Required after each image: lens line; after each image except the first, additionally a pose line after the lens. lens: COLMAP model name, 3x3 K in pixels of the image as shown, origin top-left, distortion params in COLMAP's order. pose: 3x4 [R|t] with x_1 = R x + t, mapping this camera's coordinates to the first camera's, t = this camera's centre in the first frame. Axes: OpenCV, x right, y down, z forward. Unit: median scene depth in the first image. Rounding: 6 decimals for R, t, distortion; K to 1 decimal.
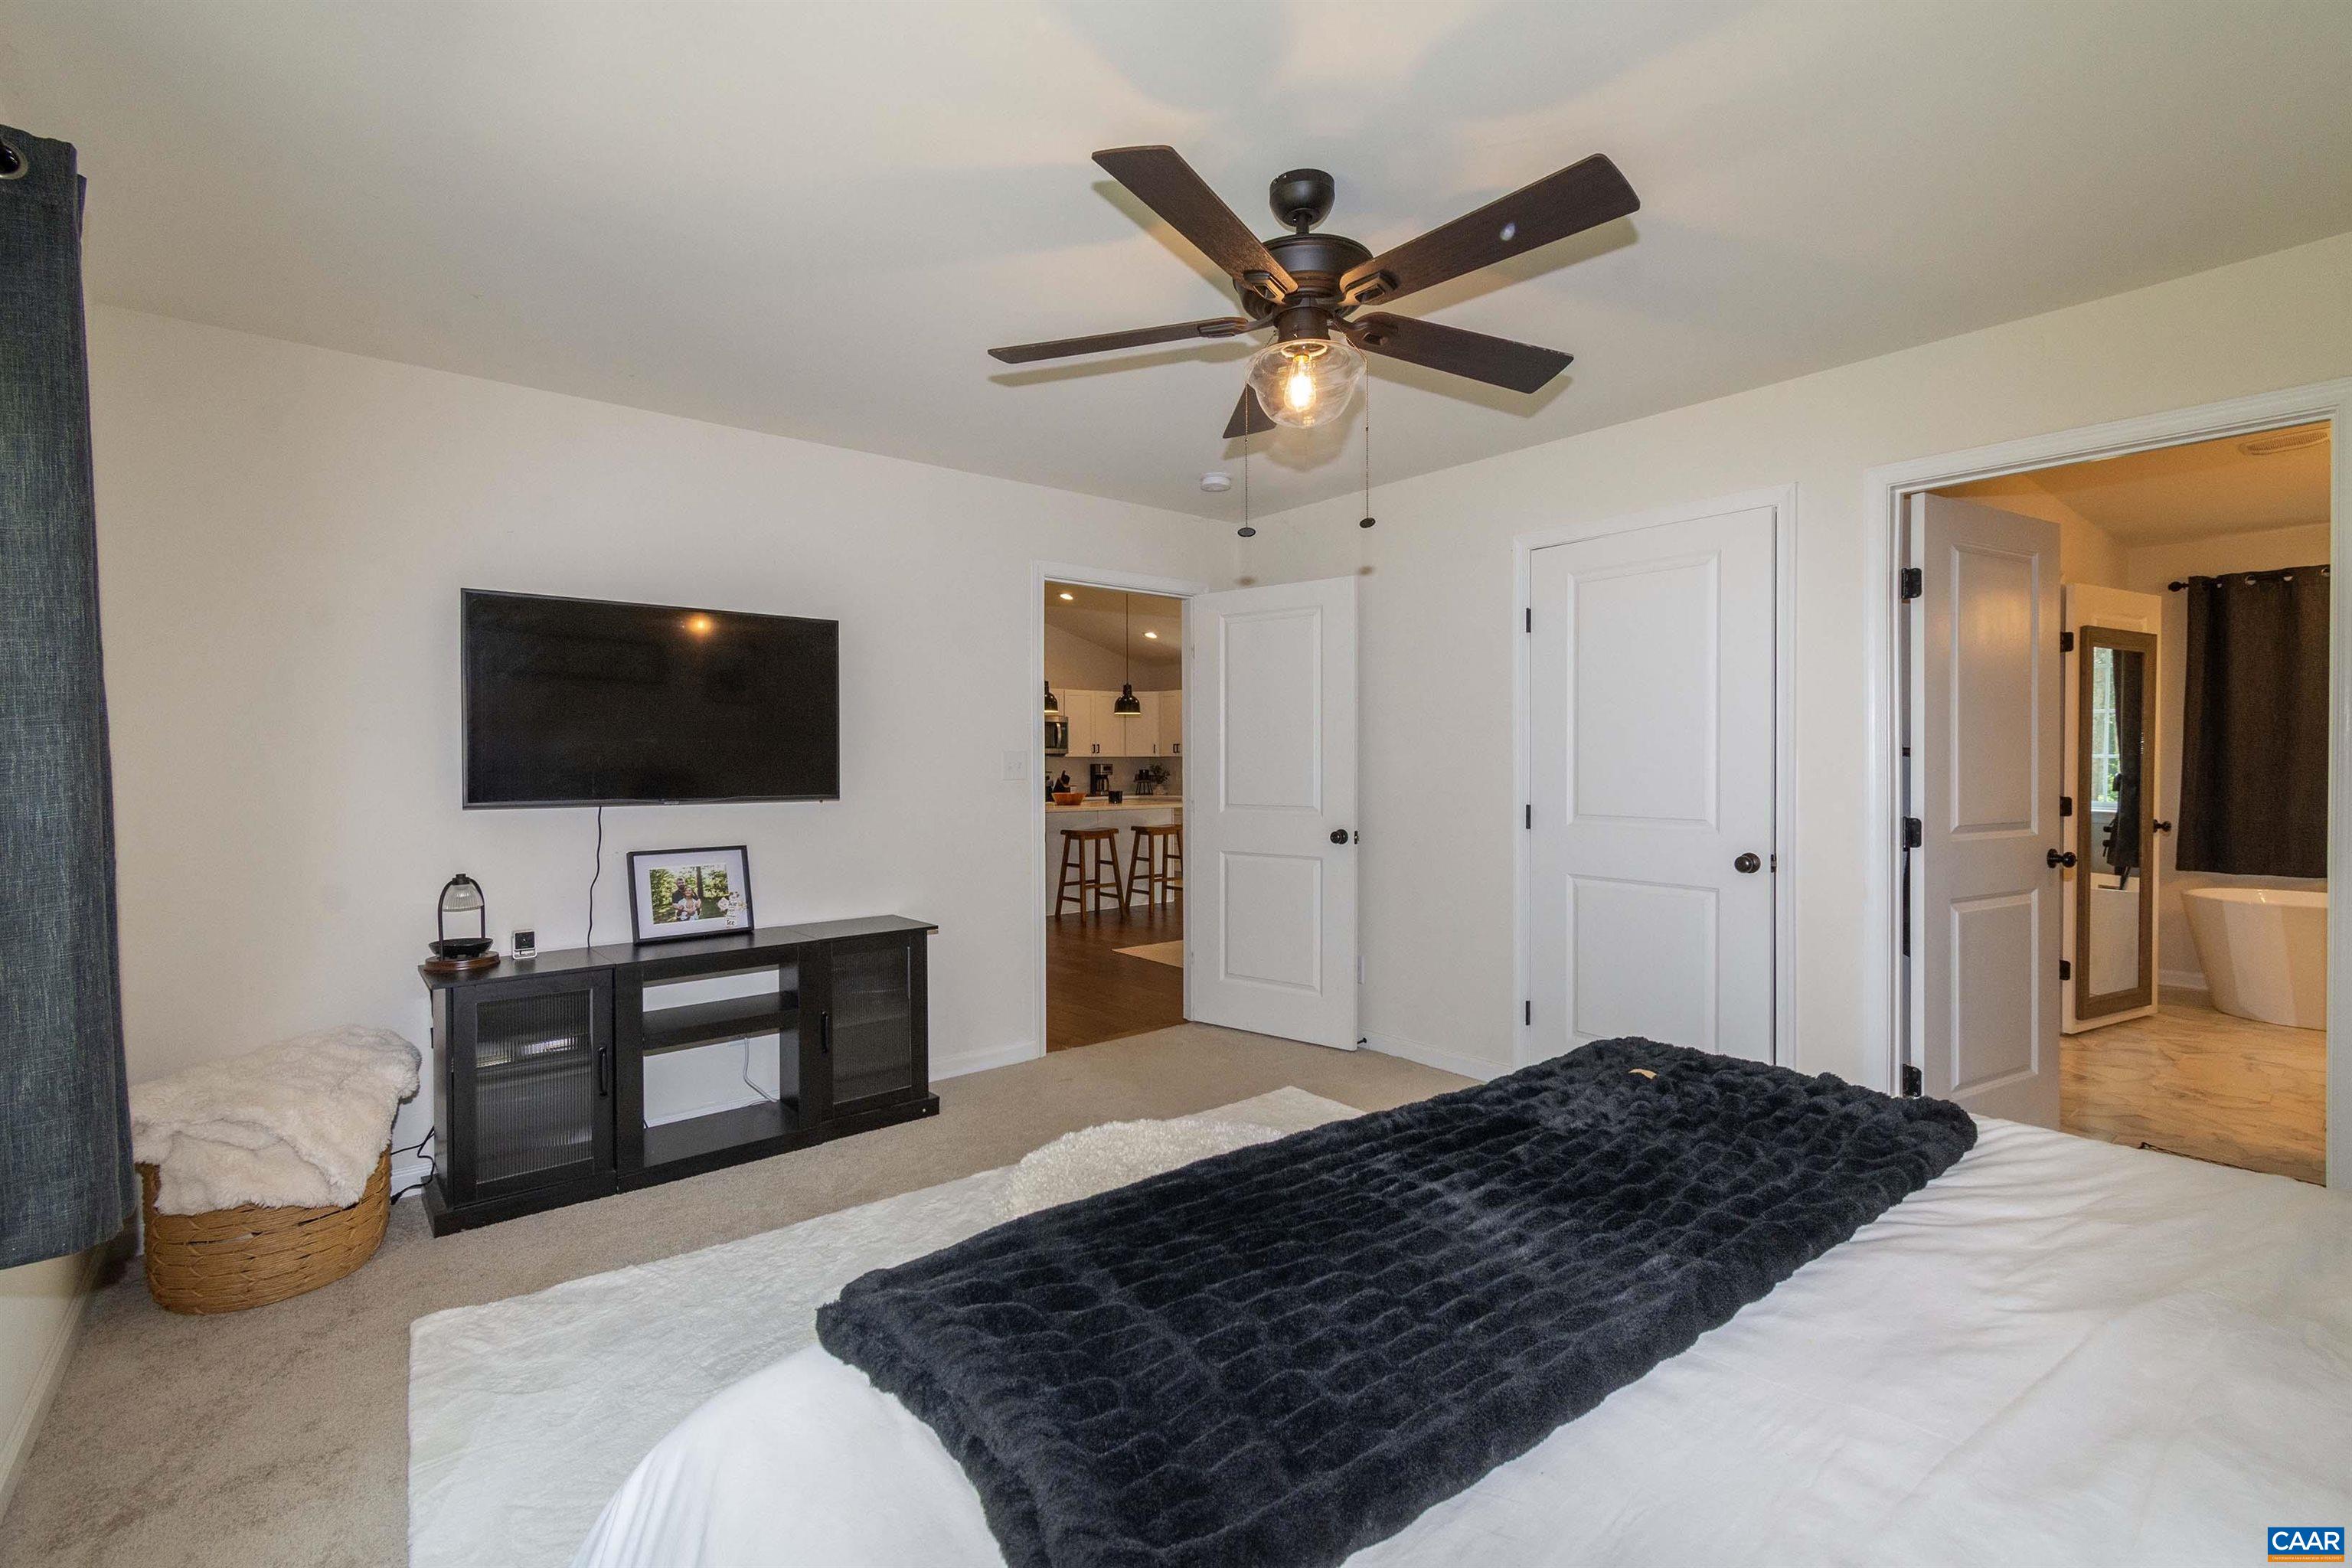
lens RADIAL K [[1038.0, 0, 1179.1], [0, 1038.0, 769.2], [0, 0, 1]] dist [0.004844, -0.001890]
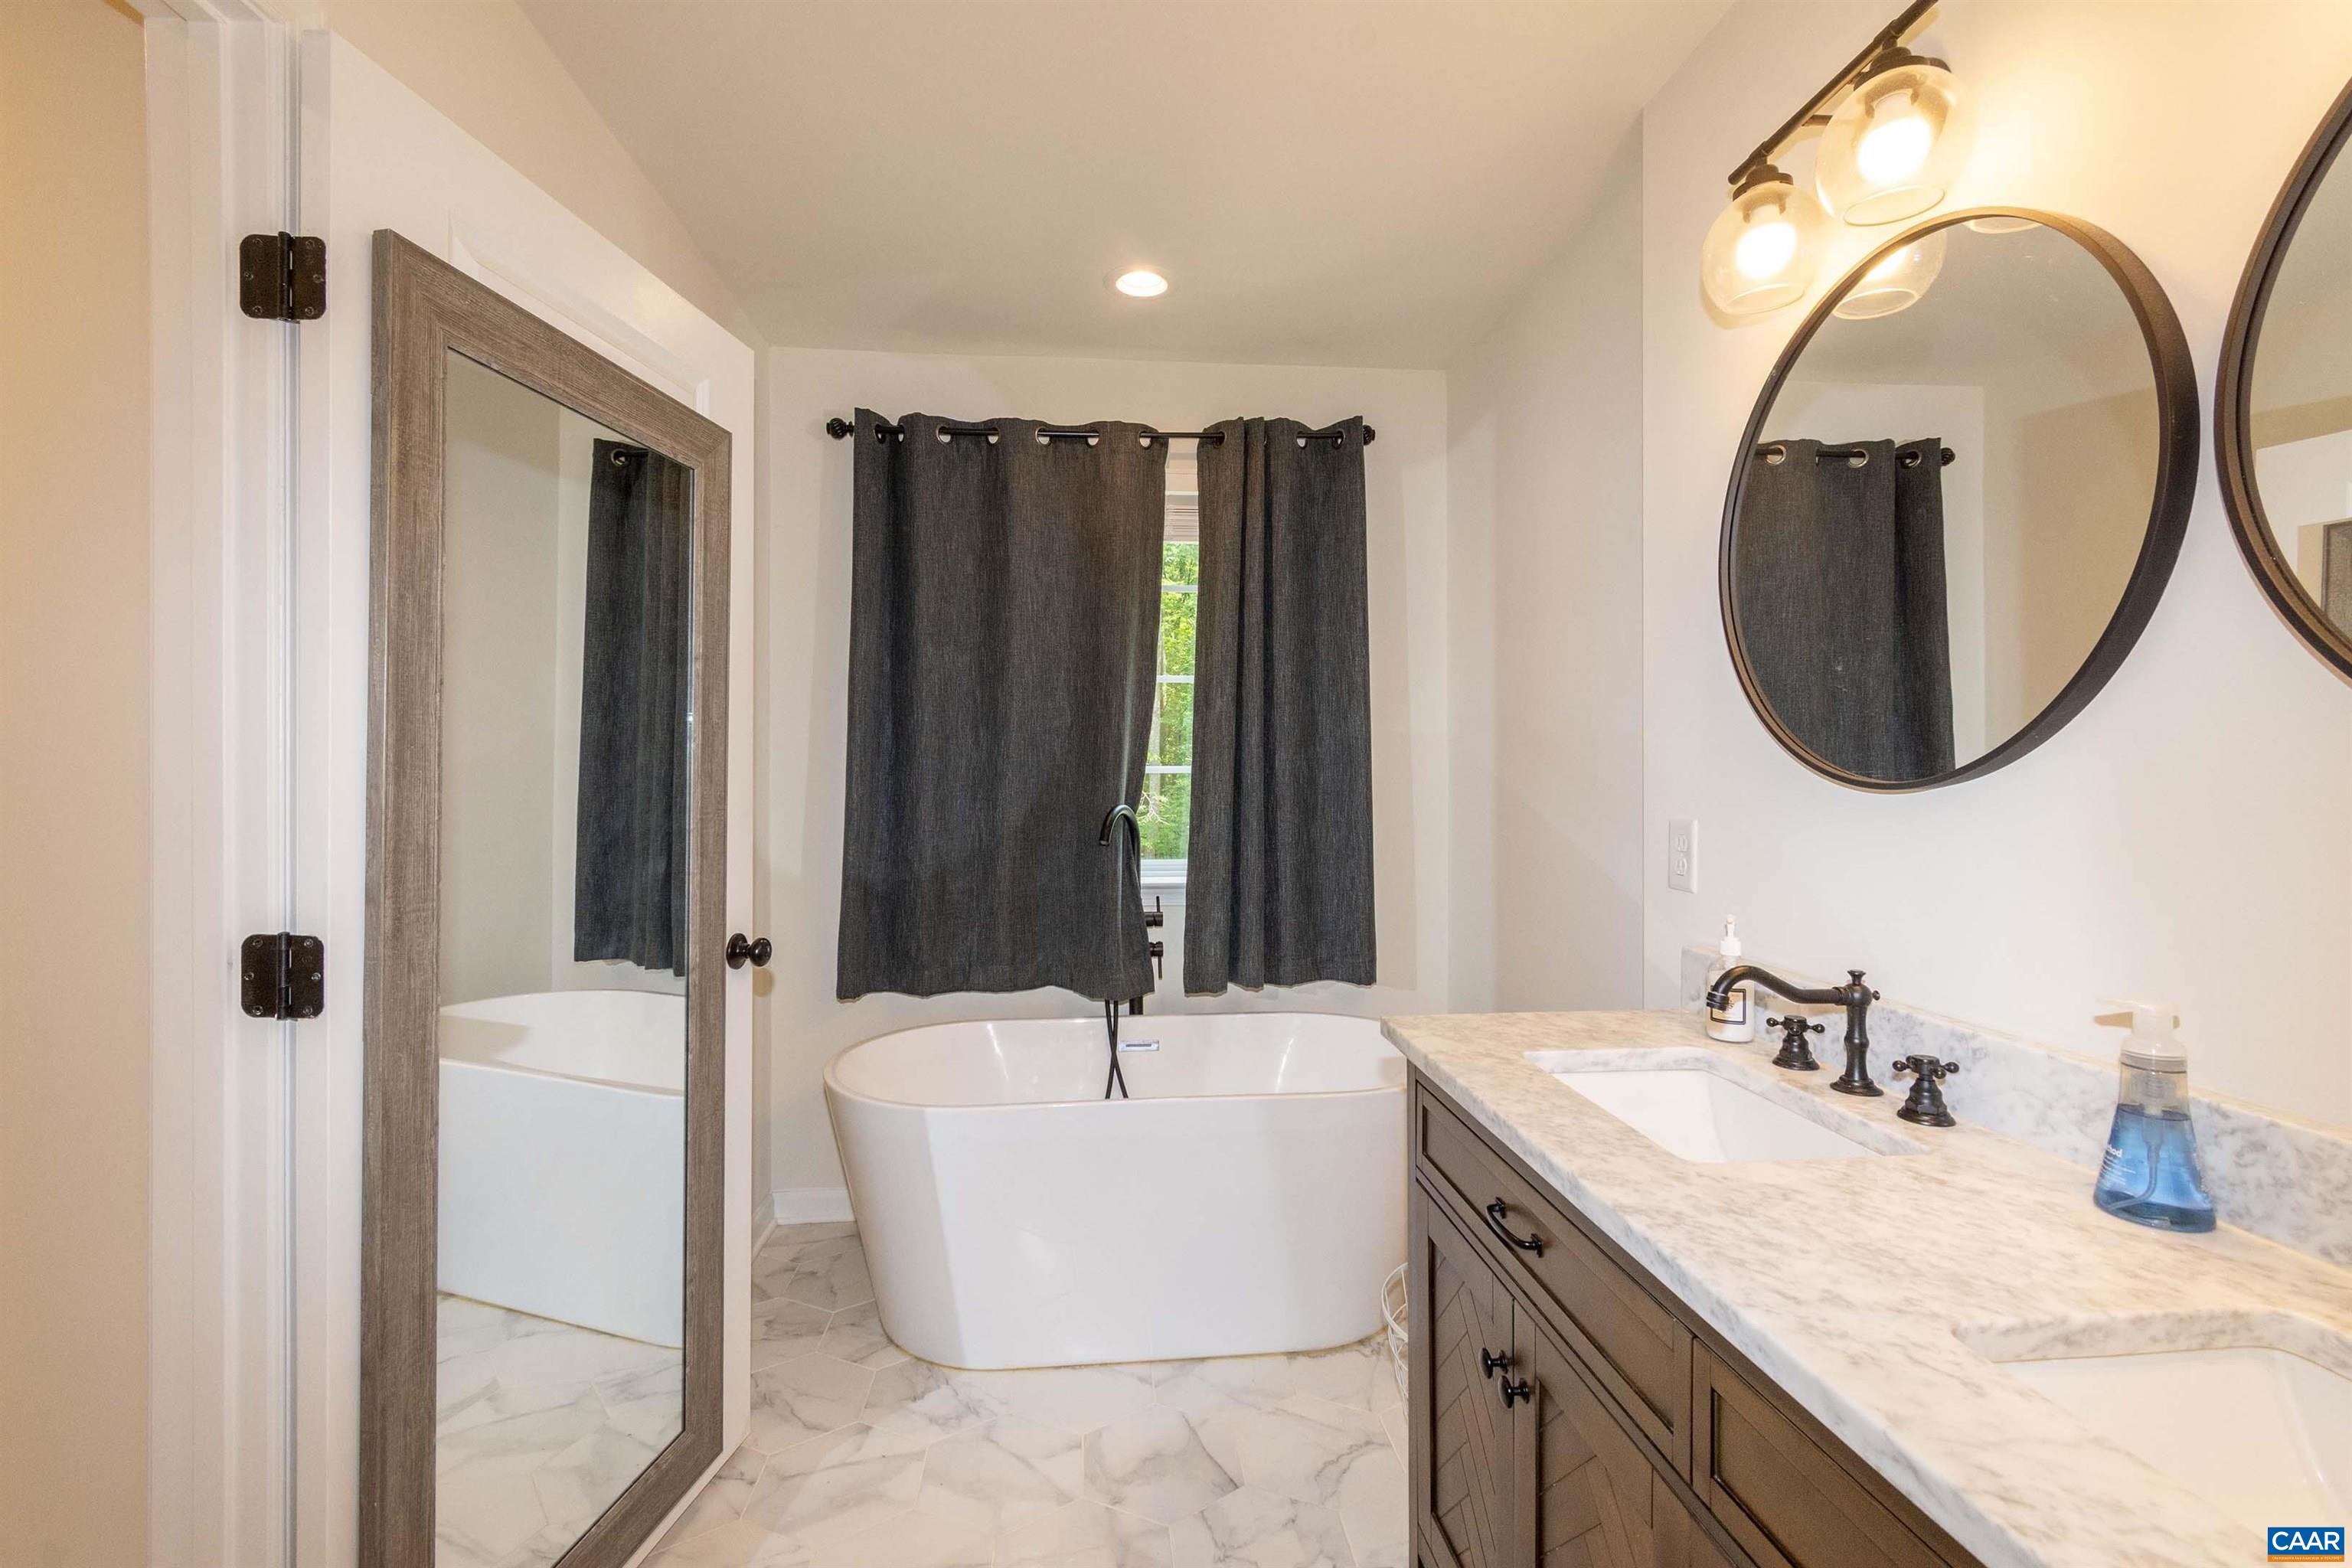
lens RADIAL K [[1038.0, 0, 1182.5], [0, 1038.0, 774.9], [0, 0, 1]] dist [0.004844, -0.001890]
pose [[0.559690, 0.002864, 0.828697, 0.609651], [0.001570, 0.999989, -0.004516, -0.005742], [-0.828701, 0.003829, 0.559679, 0.558567]]
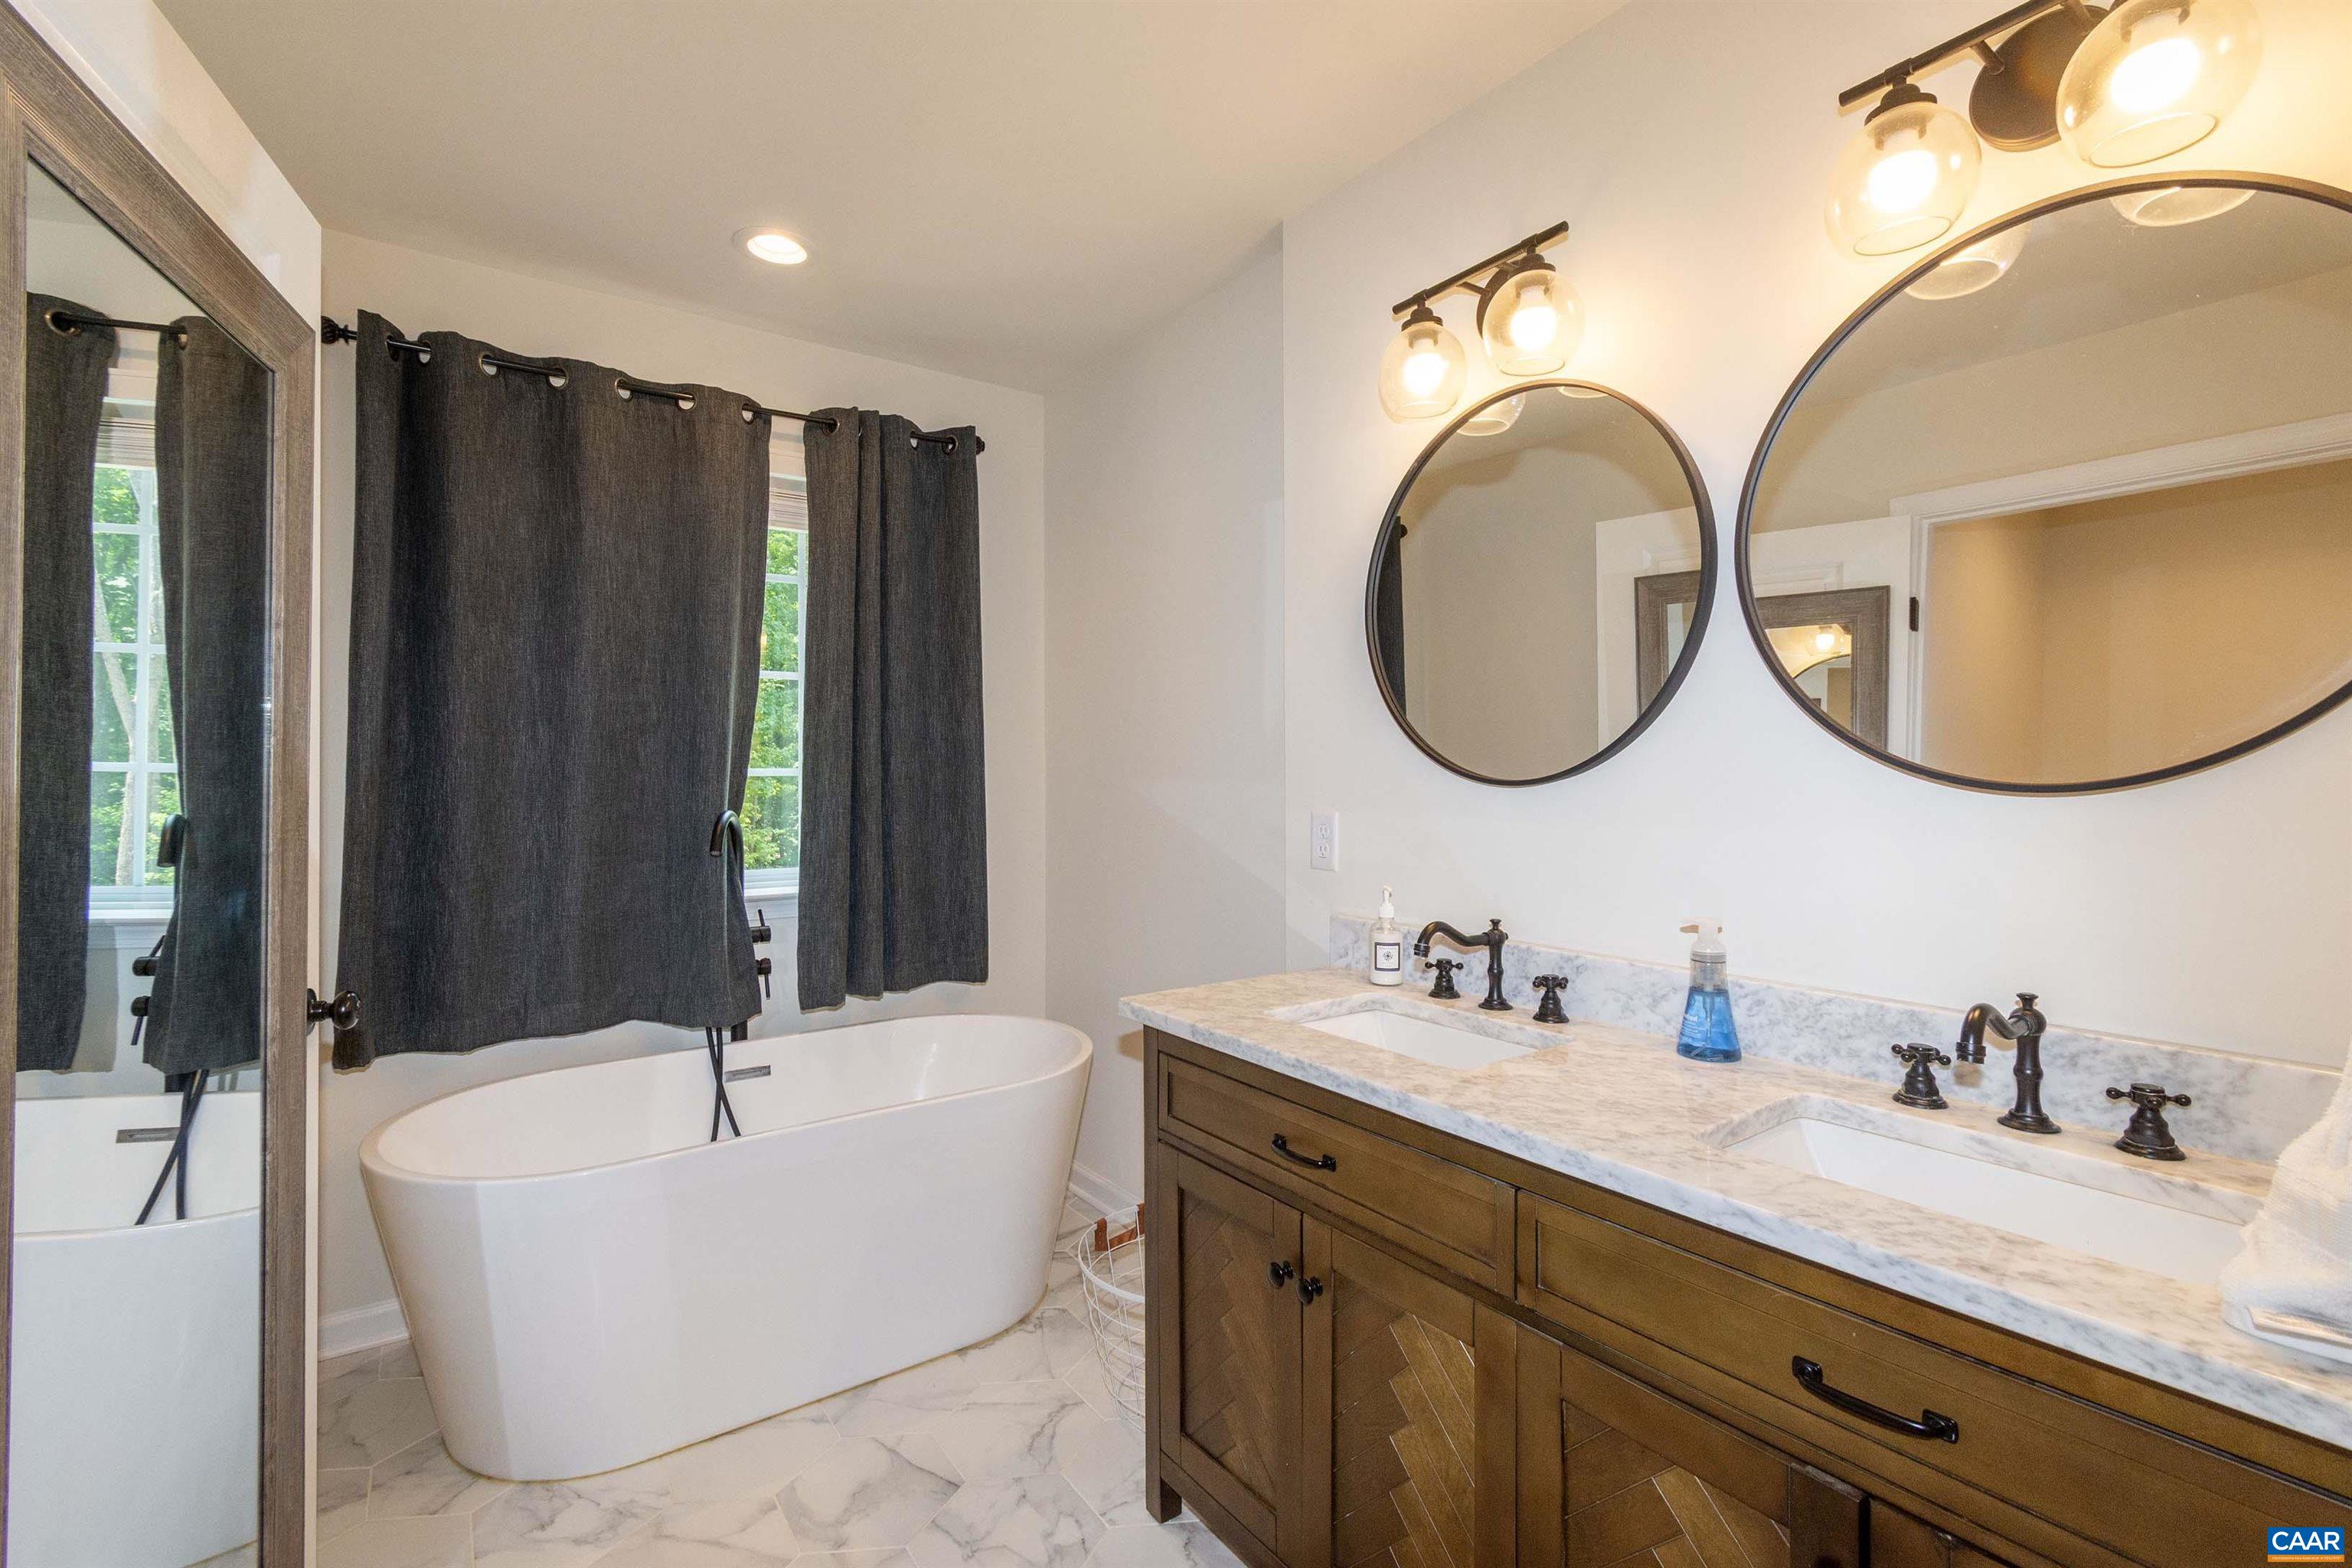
lens RADIAL K [[1038.0, 0, 1180.9], [0, 1038.0, 774.5], [0, 0, 1]] dist [0.004844, -0.001890]
pose [[0.069179, 0.003866, 0.997597, 0.569221], [0.007703, 0.999961, -0.004409, -0.006058], [-0.997574, 0.007989, 0.069147, 0.630241]]
